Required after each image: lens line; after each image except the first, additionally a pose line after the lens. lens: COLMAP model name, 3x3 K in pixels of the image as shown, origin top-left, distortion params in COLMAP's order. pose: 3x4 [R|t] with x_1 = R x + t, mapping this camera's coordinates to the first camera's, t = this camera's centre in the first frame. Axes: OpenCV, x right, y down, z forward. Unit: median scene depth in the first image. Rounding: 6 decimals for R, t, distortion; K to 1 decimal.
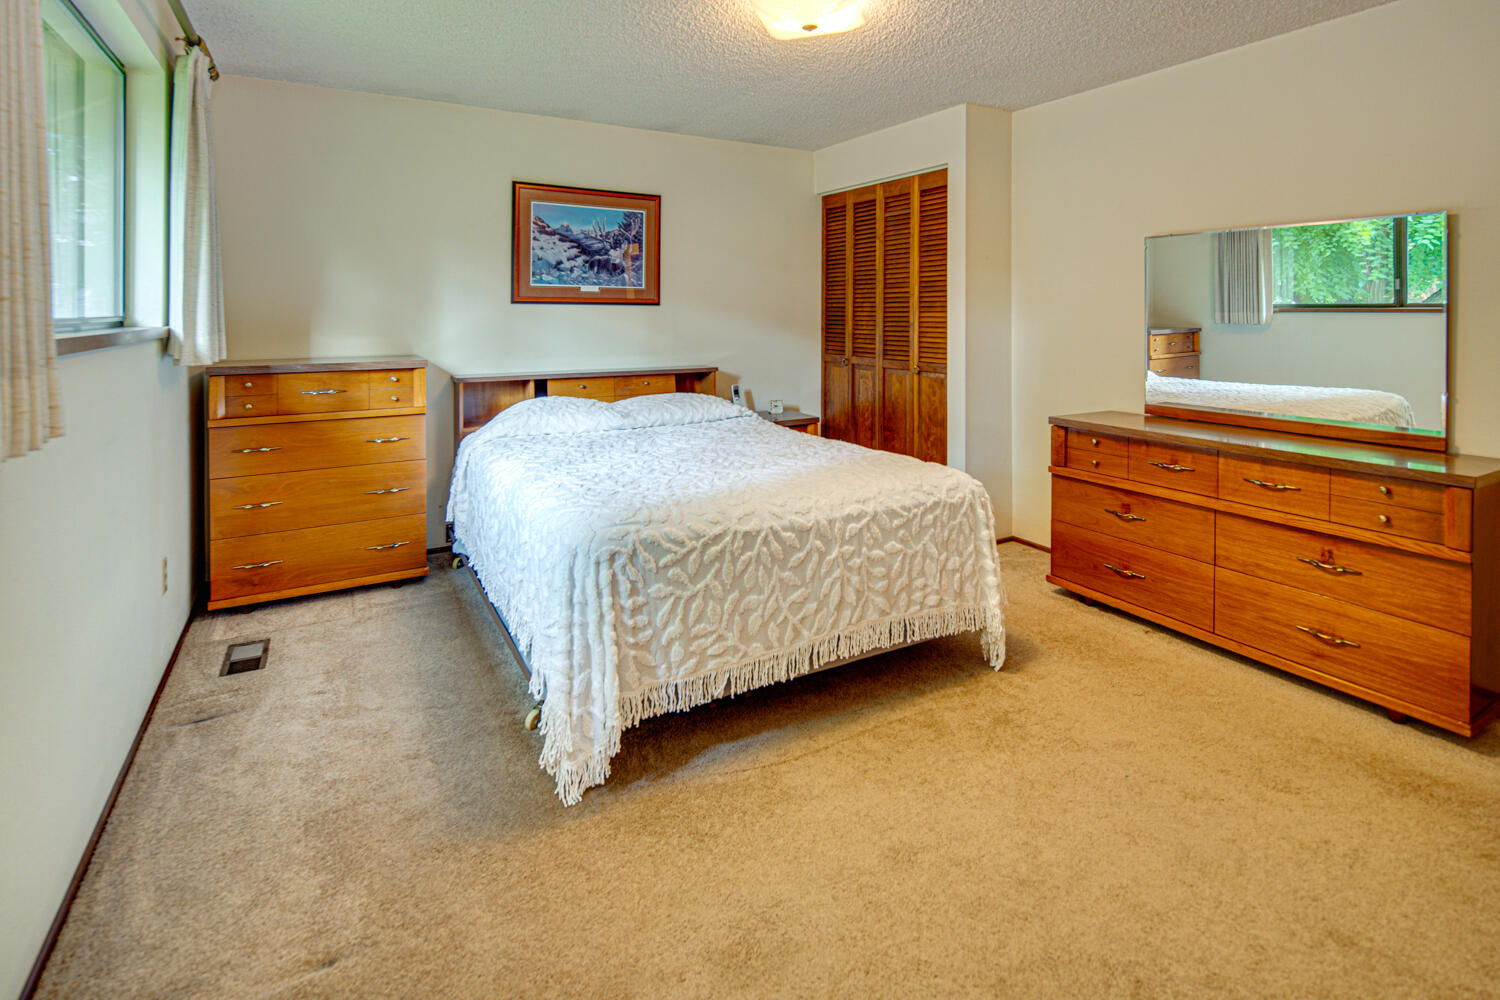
lens RADIAL K [[726.2, 0, 735.0], [0, 726.2, 319.2], [0, 0, 1]] dist [0.000348, -0.000839]
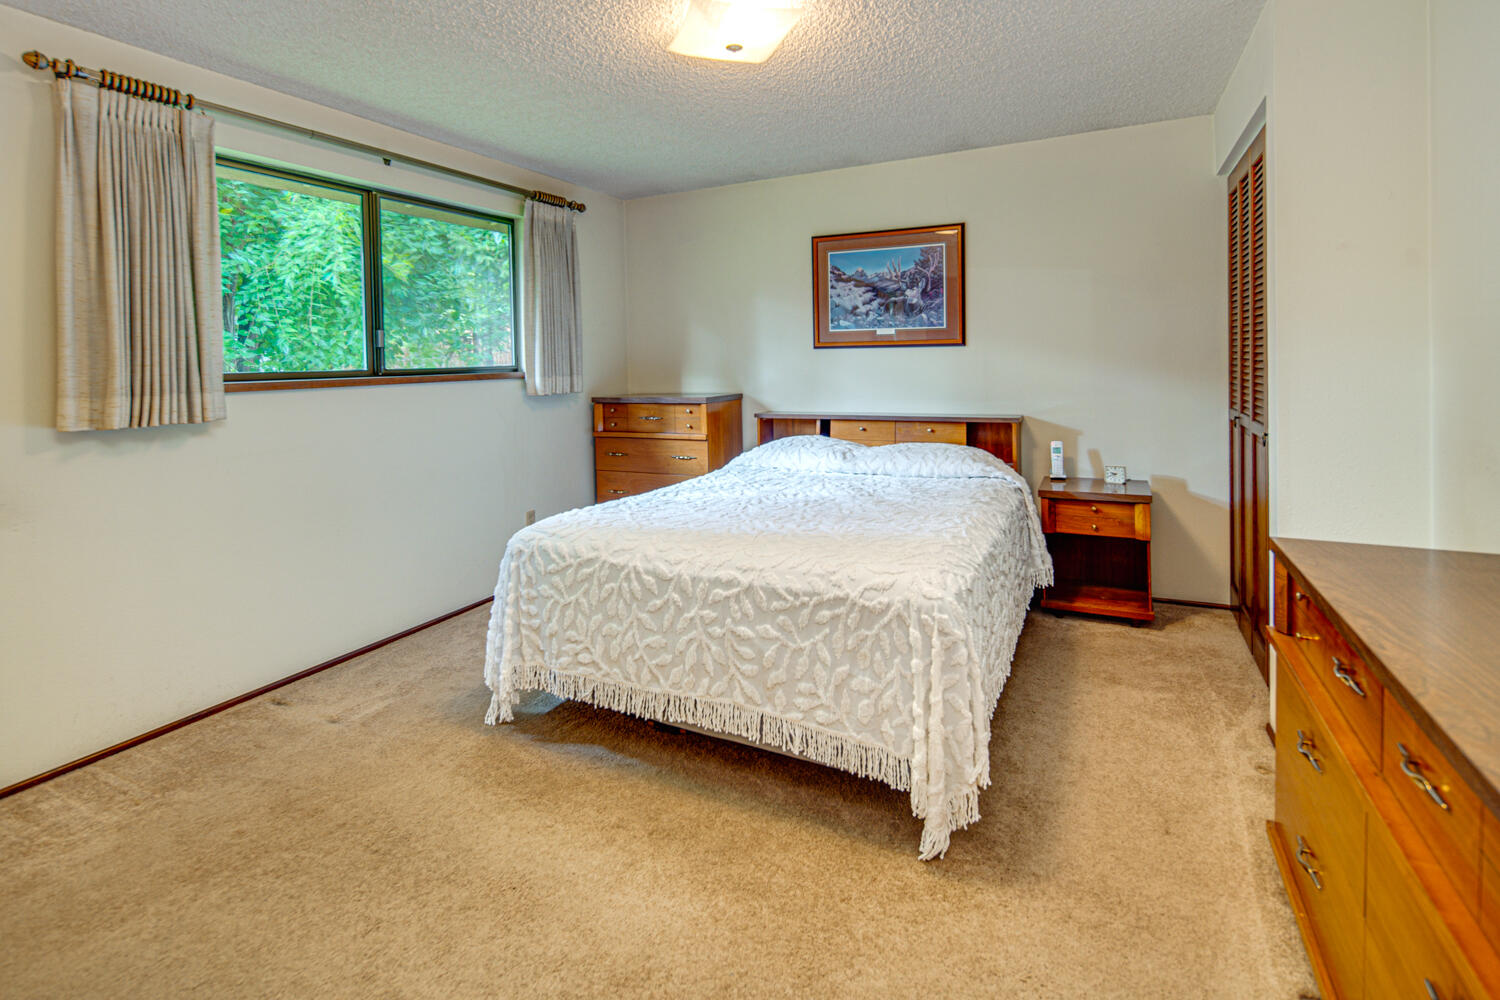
lens RADIAL K [[726.8, 0, 747.2], [0, 726.8, 377.2], [0, 0, 1]] dist [0.001180, -0.000059]
pose [[0.555438, 0.008086, -0.831519, 0.884183], [0.014682, 0.999701, 0.019529, -0.002836], [0.831429, -0.023056, 0.555153, 0.493755]]
